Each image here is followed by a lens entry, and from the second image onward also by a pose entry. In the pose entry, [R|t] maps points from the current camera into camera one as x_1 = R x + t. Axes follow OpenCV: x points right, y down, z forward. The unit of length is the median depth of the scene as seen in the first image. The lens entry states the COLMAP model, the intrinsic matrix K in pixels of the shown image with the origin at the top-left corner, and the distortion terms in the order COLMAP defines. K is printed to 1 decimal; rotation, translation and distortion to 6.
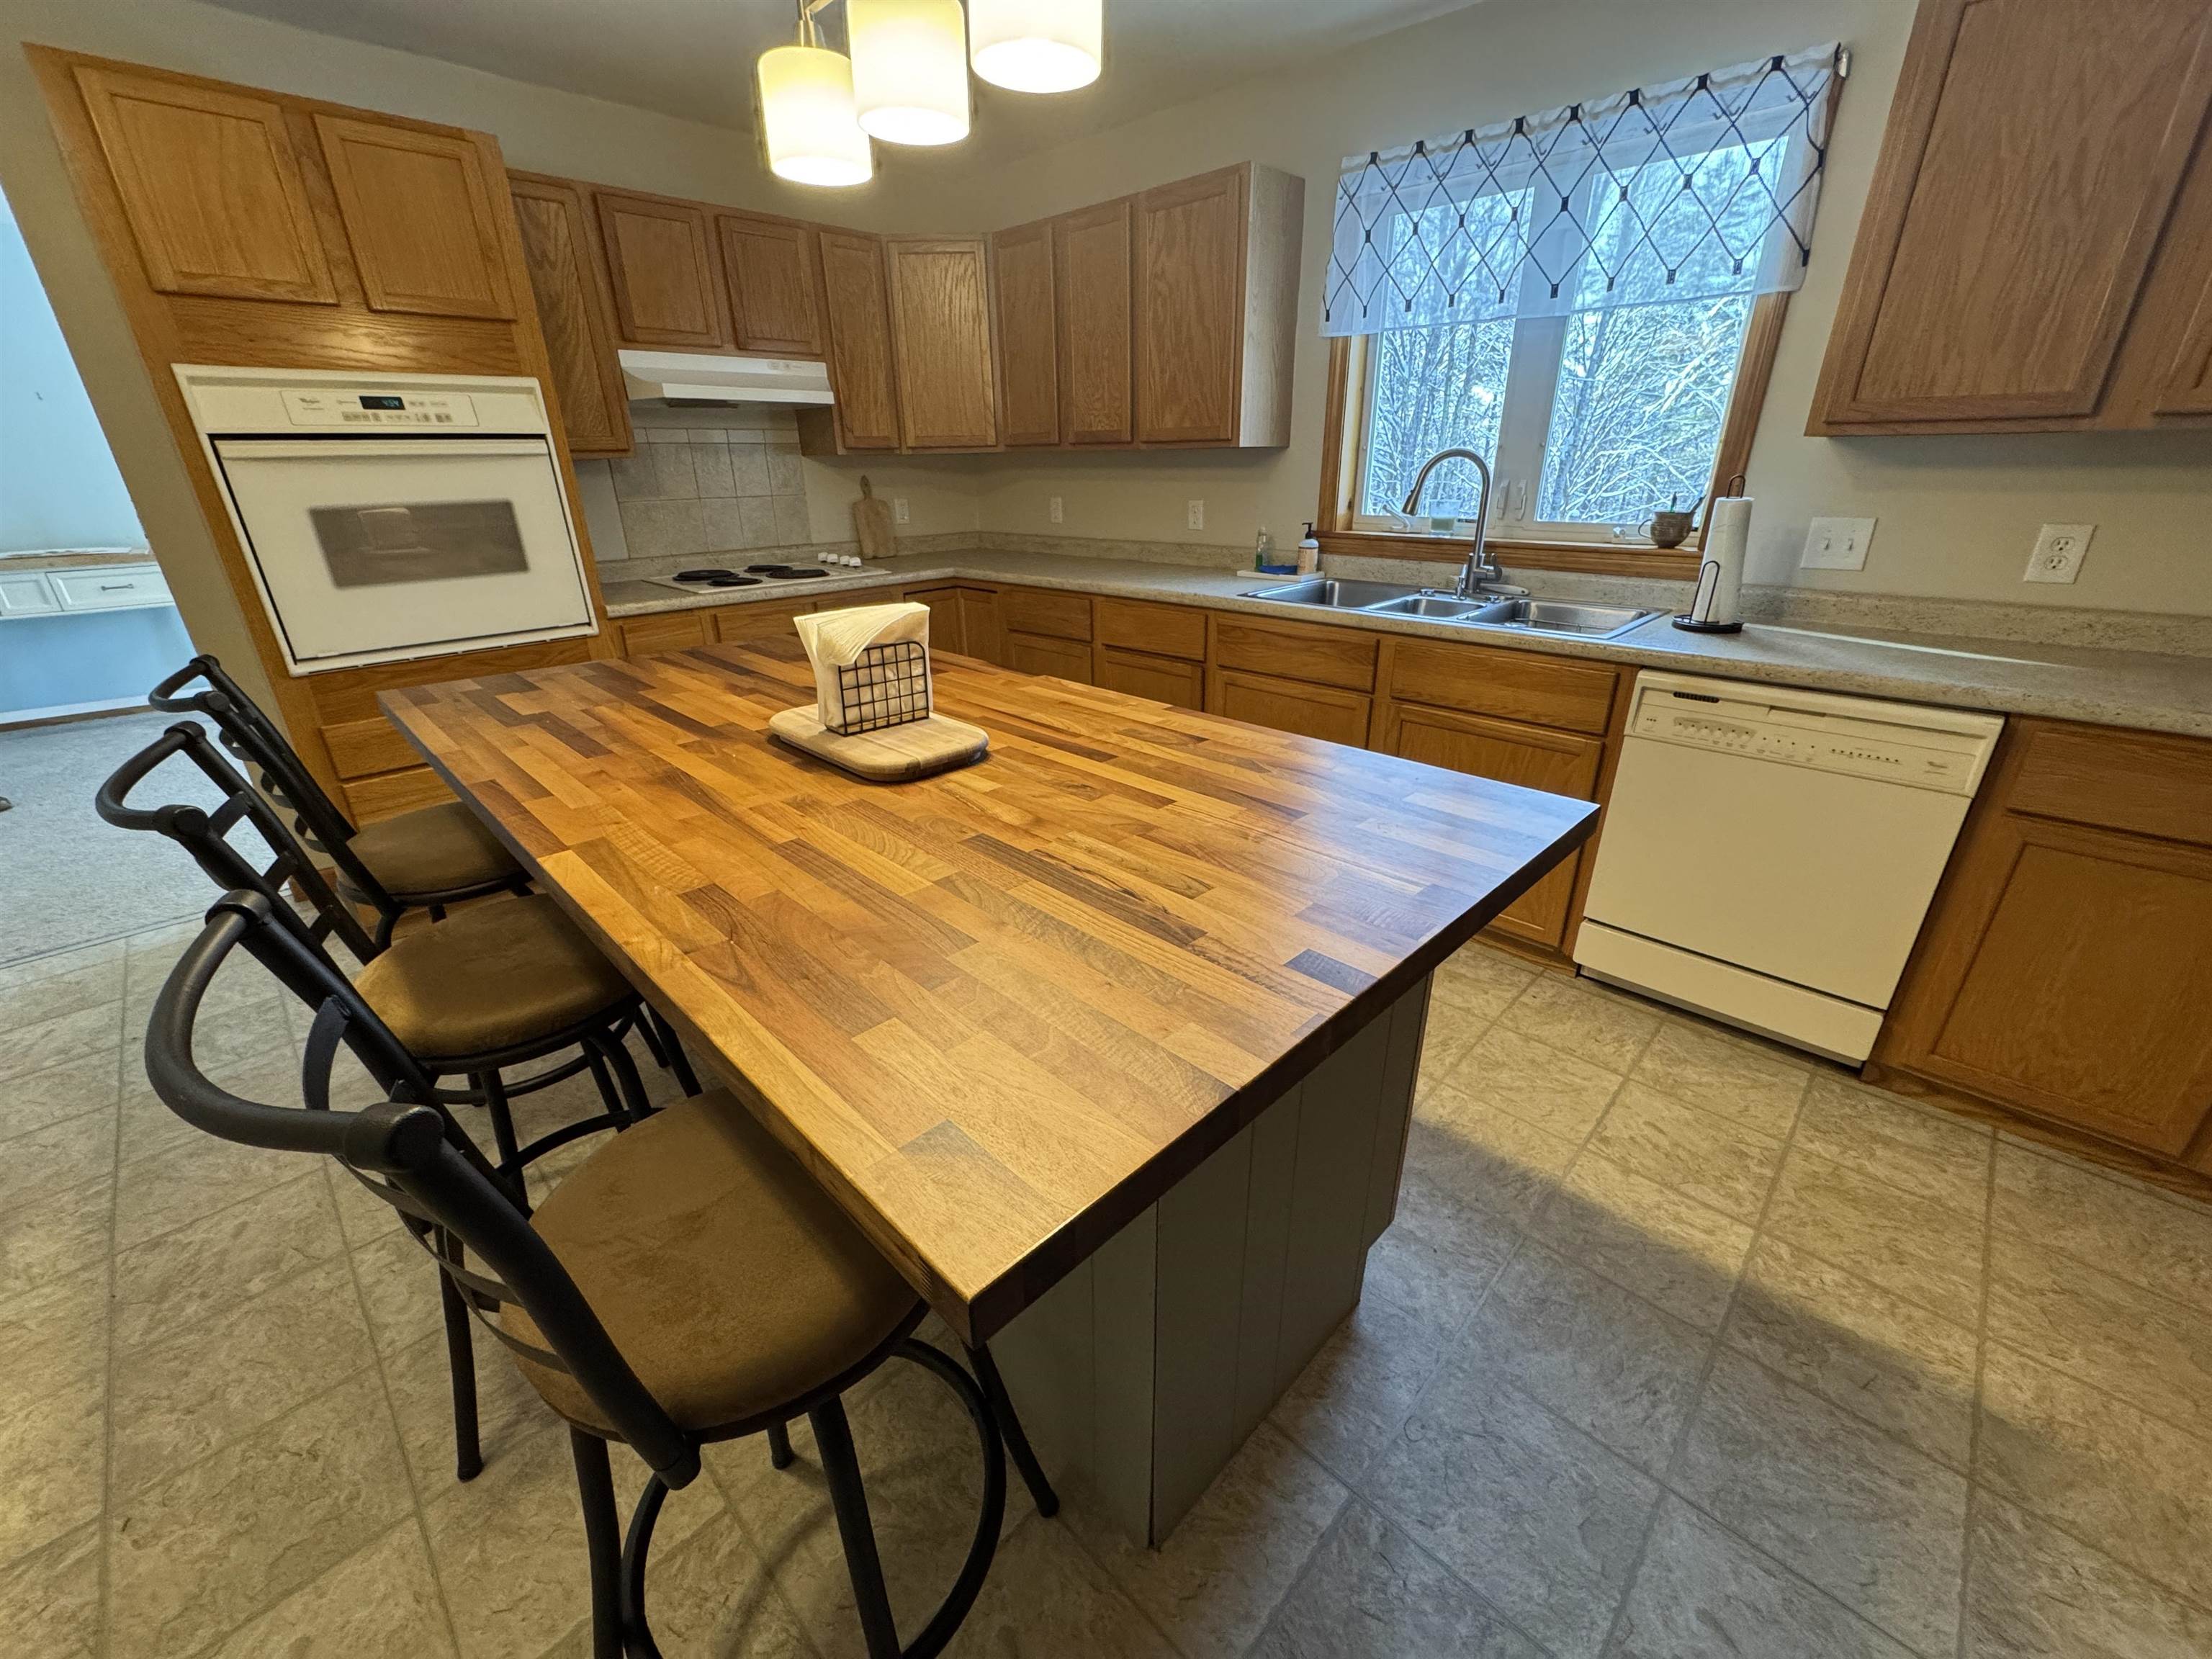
lens RADIAL K [[877.1, 0, 1105.1], [0, 877.1, 830.2], [0, 0, 1]] dist [-0.001881, 0.000050]
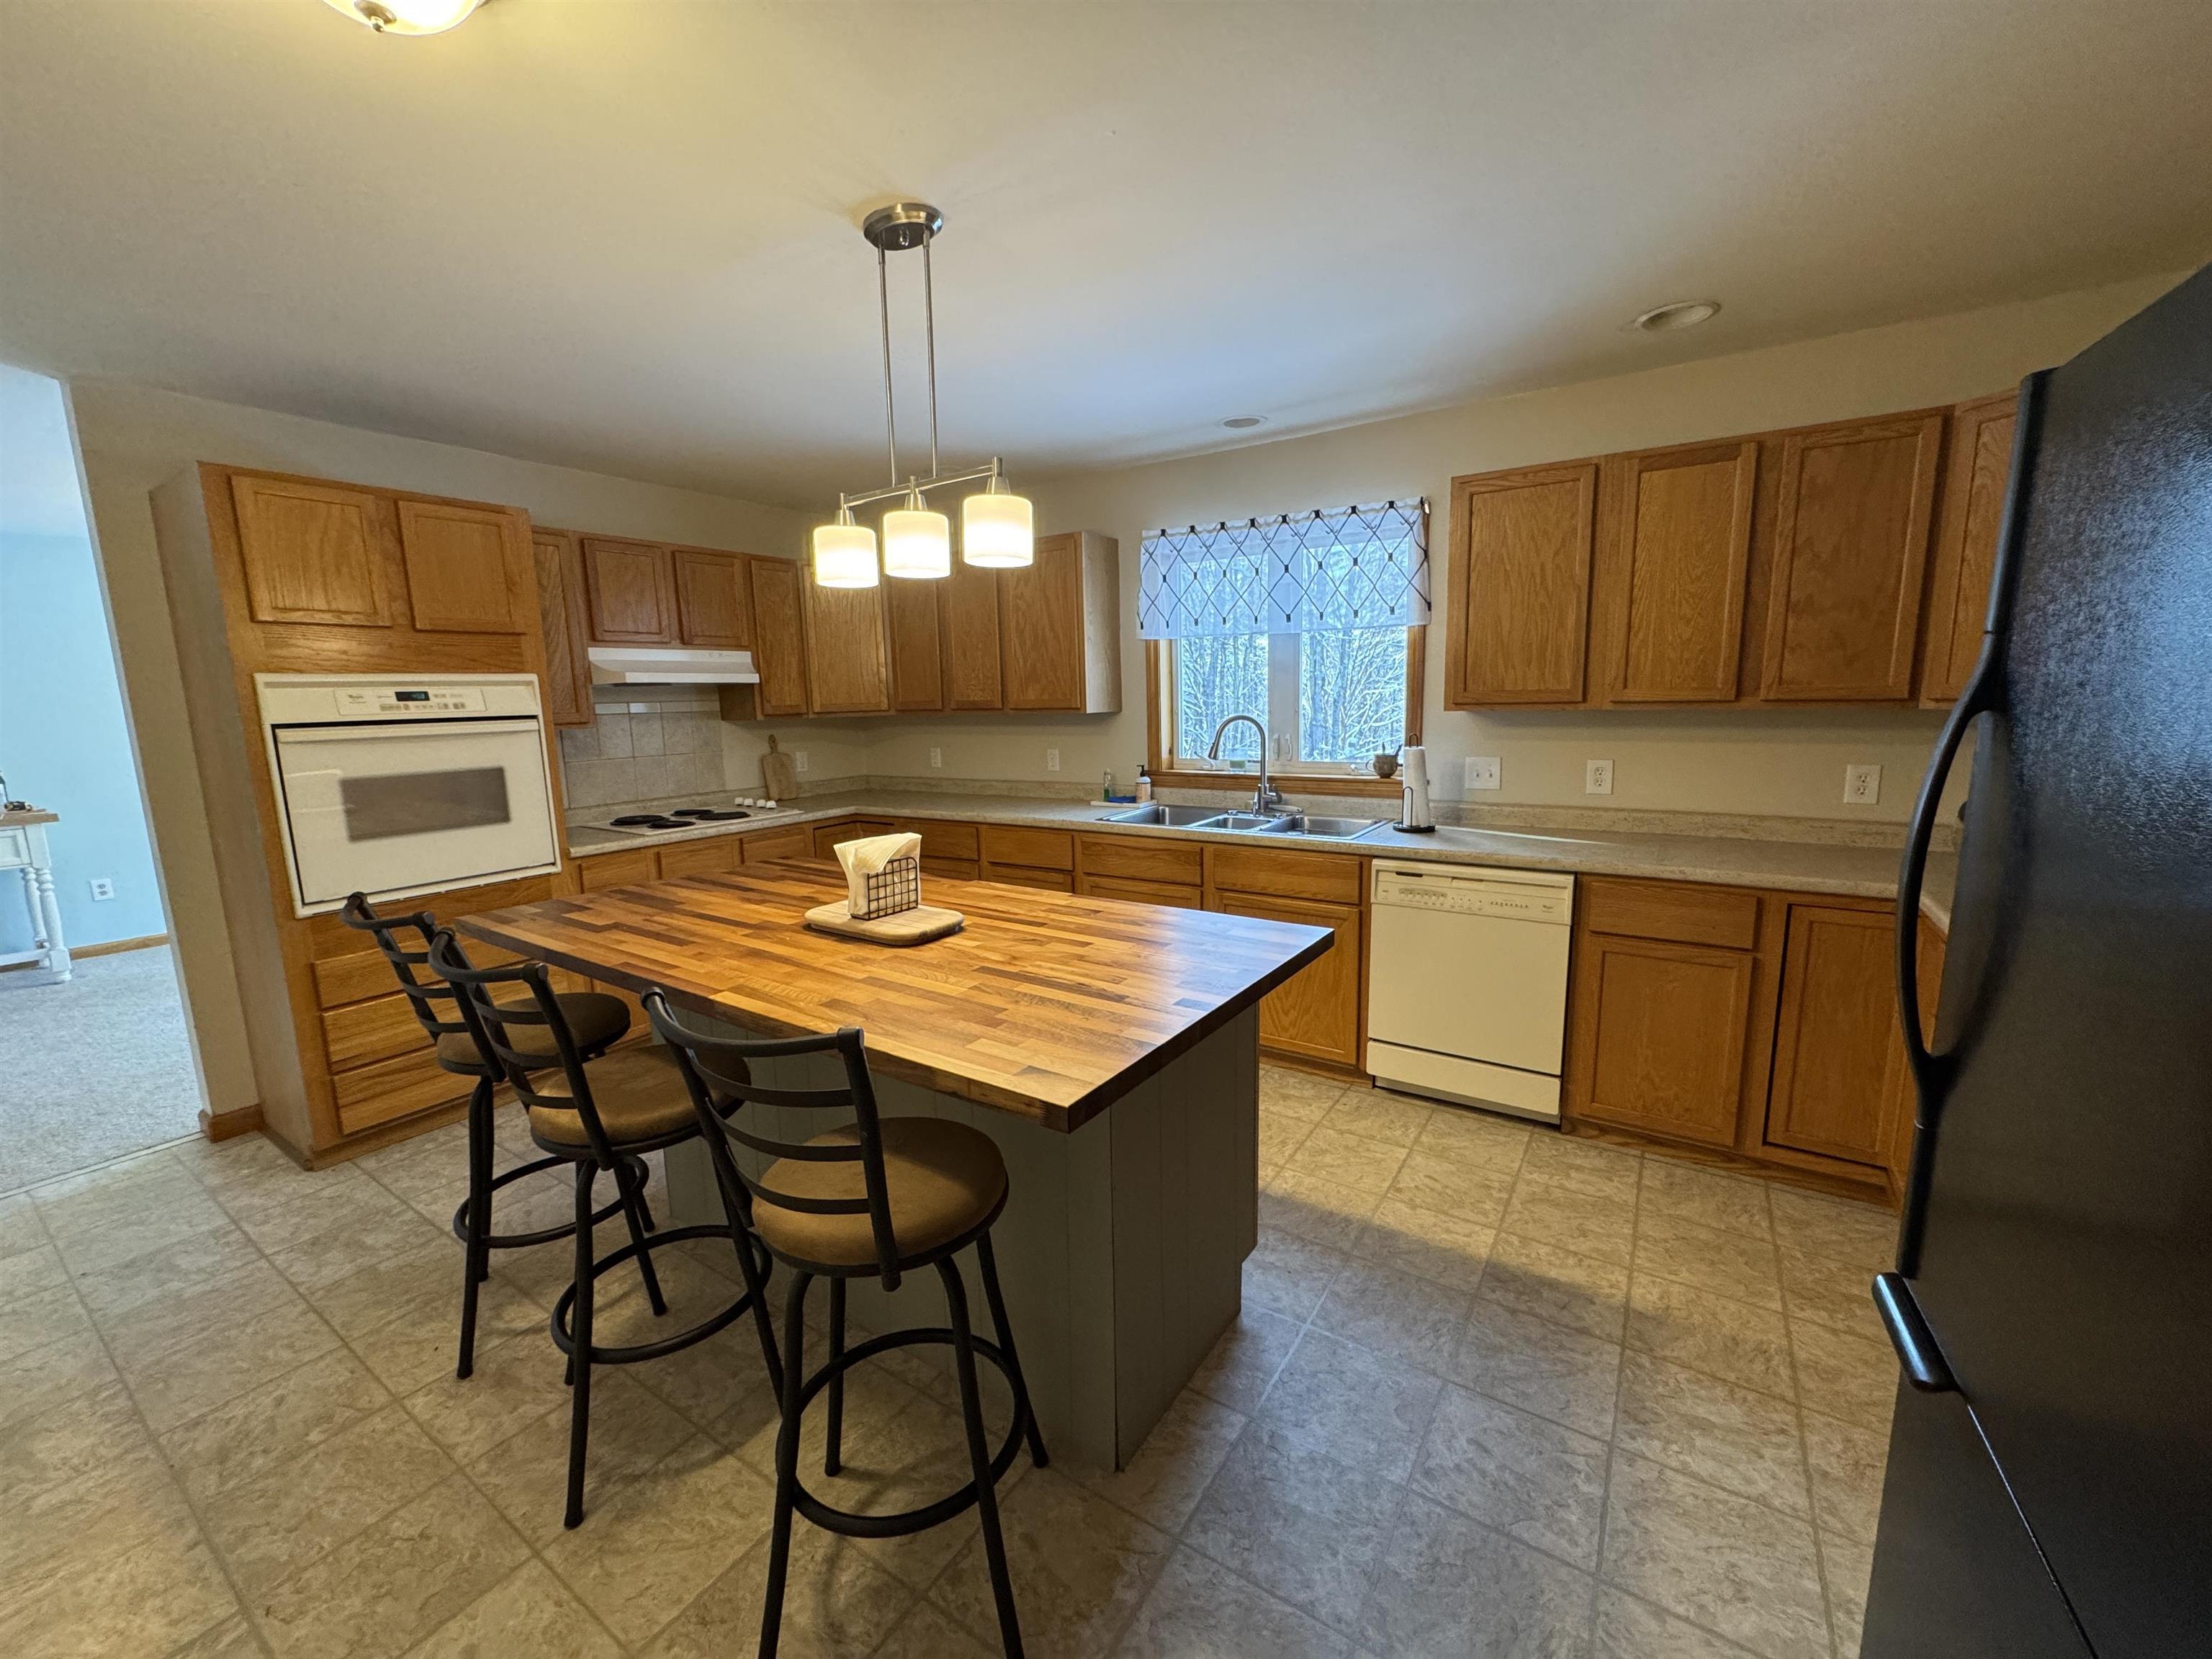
lens RADIAL K [[877.1, 0, 1105.1], [0, 877.1, 830.2], [0, 0, 1]] dist [-0.001881, 0.000050]
pose [[0.981917, -0.038870, 0.185281, -0.122407], [0.083597, 0.967133, -0.240137, 0.099960], [-0.169857, 0.251284, 0.952893, -0.392748]]
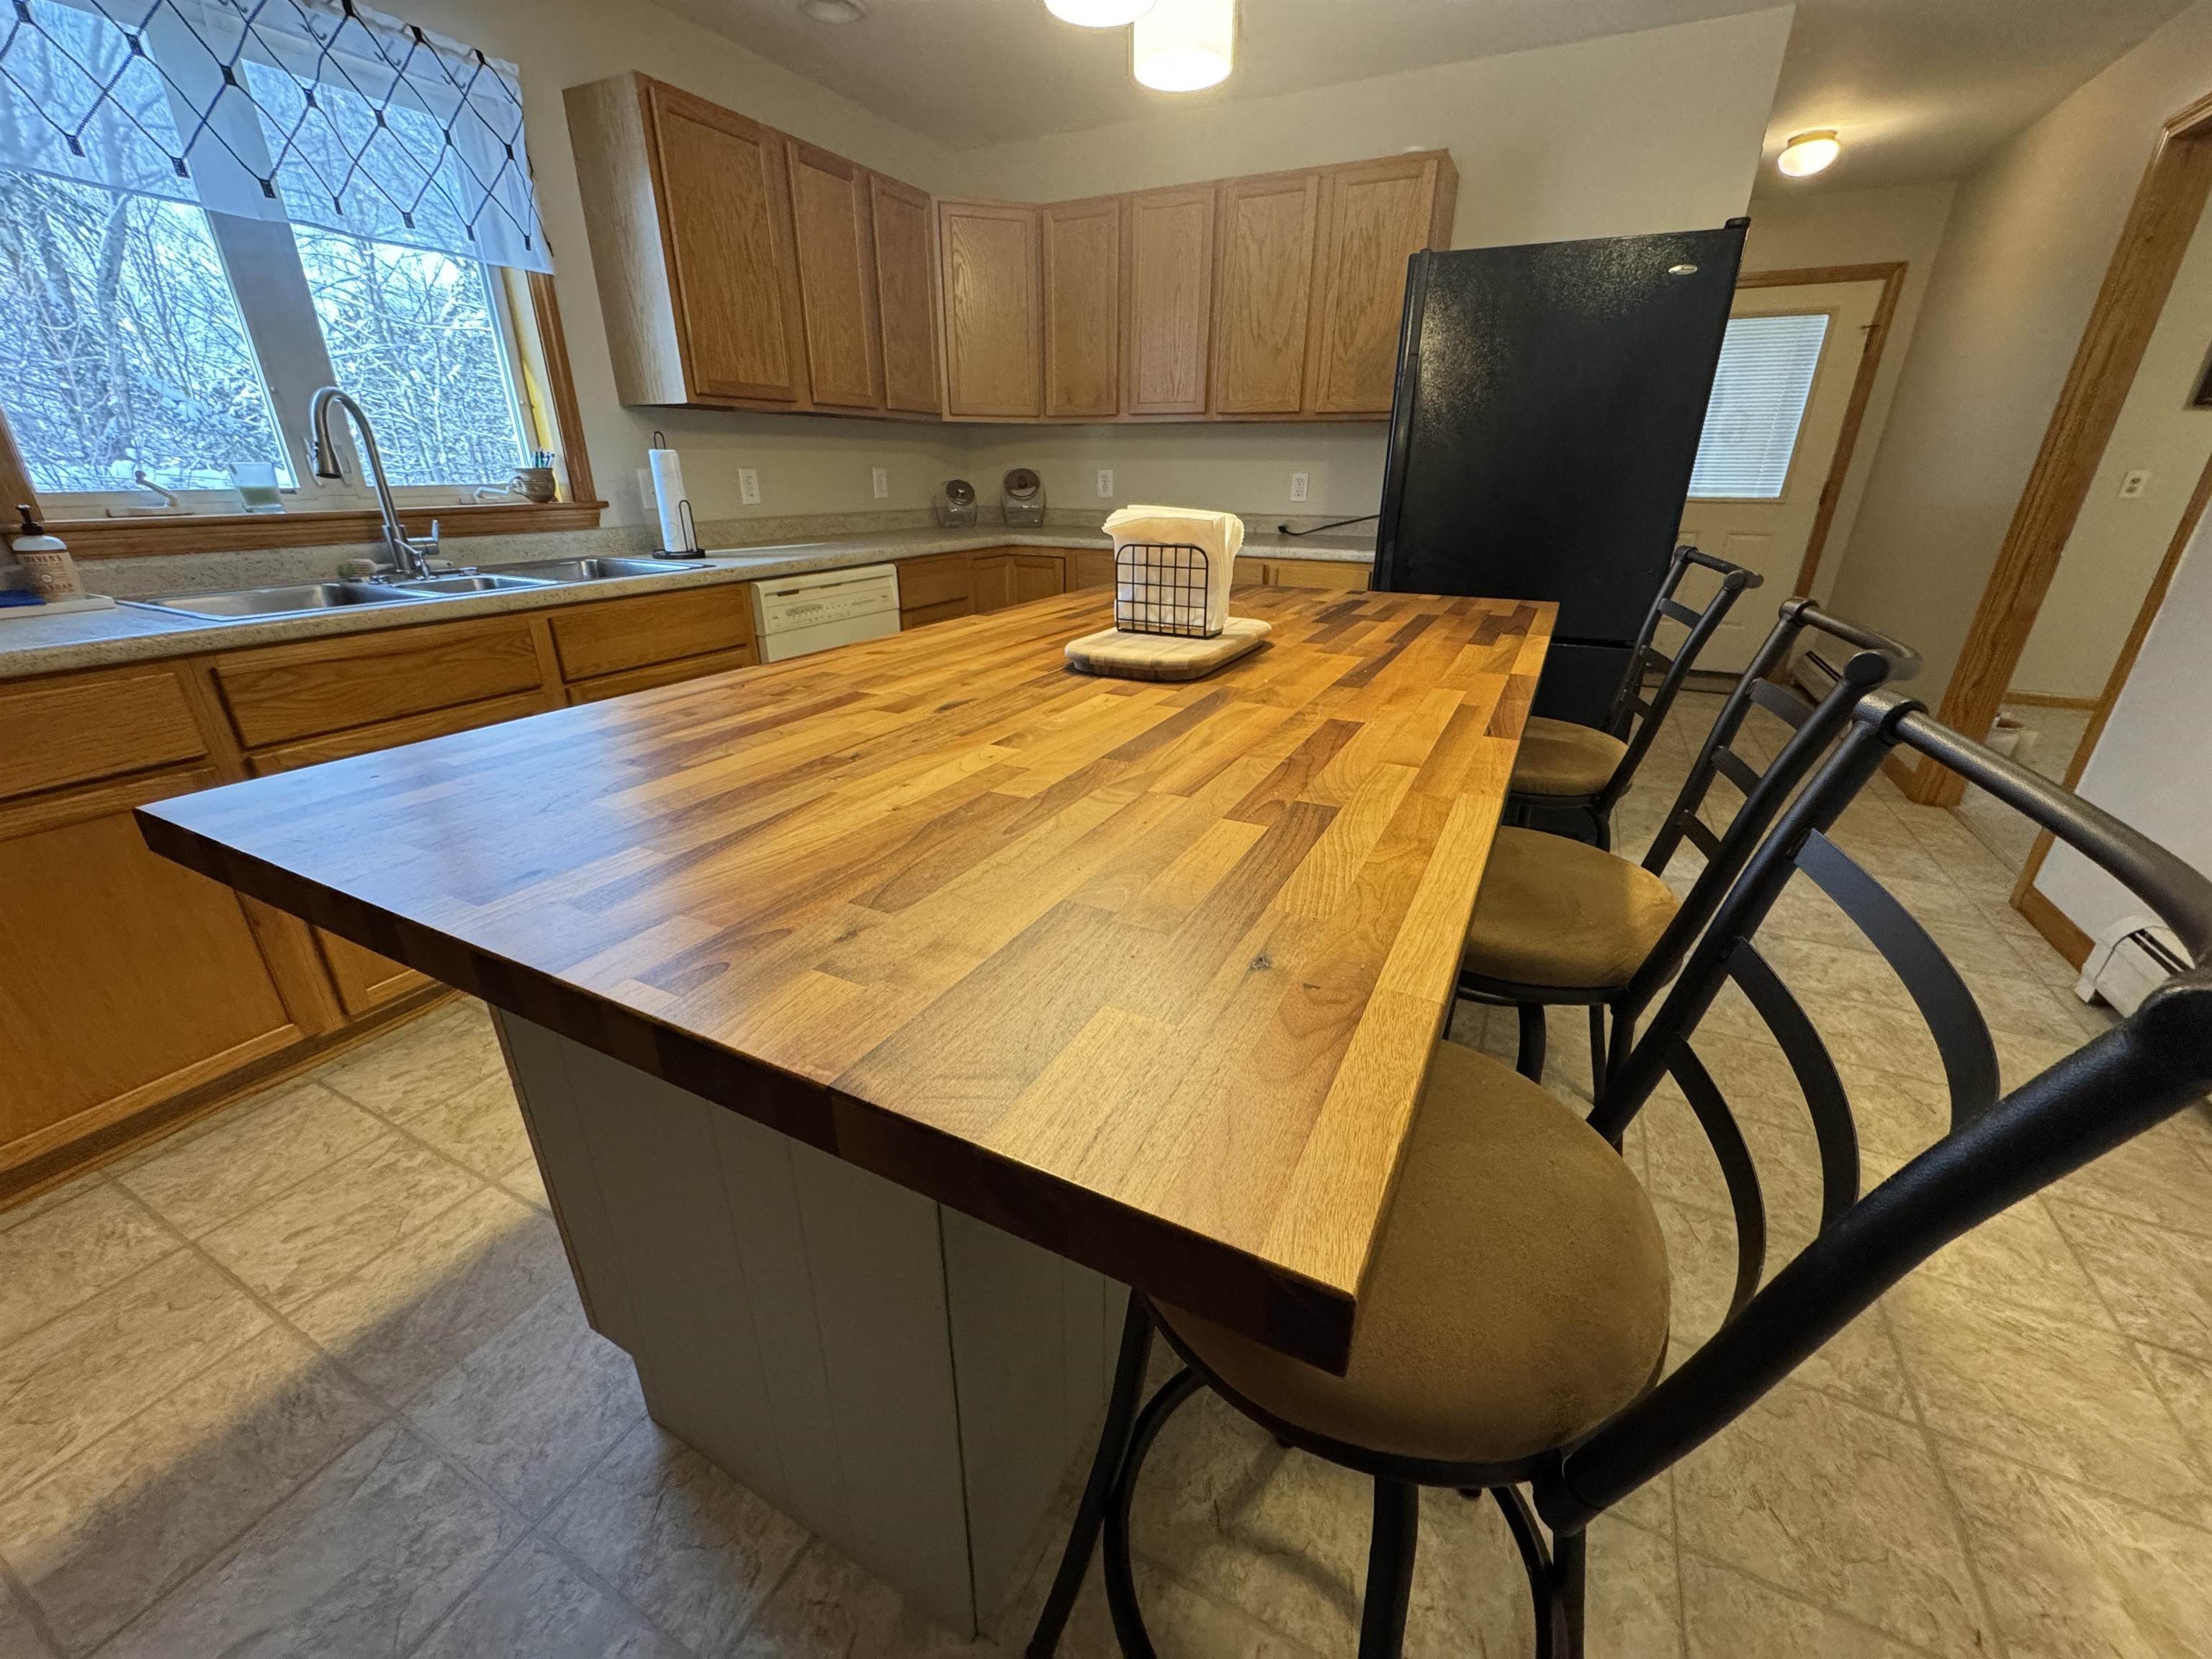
lens RADIAL K [[877.1, 0, 1105.1], [0, 877.1, 830.2], [0, 0, 1]] dist [-0.001881, 0.000050]
pose [[-0.299576, -0.356128, 0.885114, -0.885580], [0.372195, 0.810593, 0.452117, -0.309502], [-0.878479, 0.464879, -0.110285, 0.961892]]
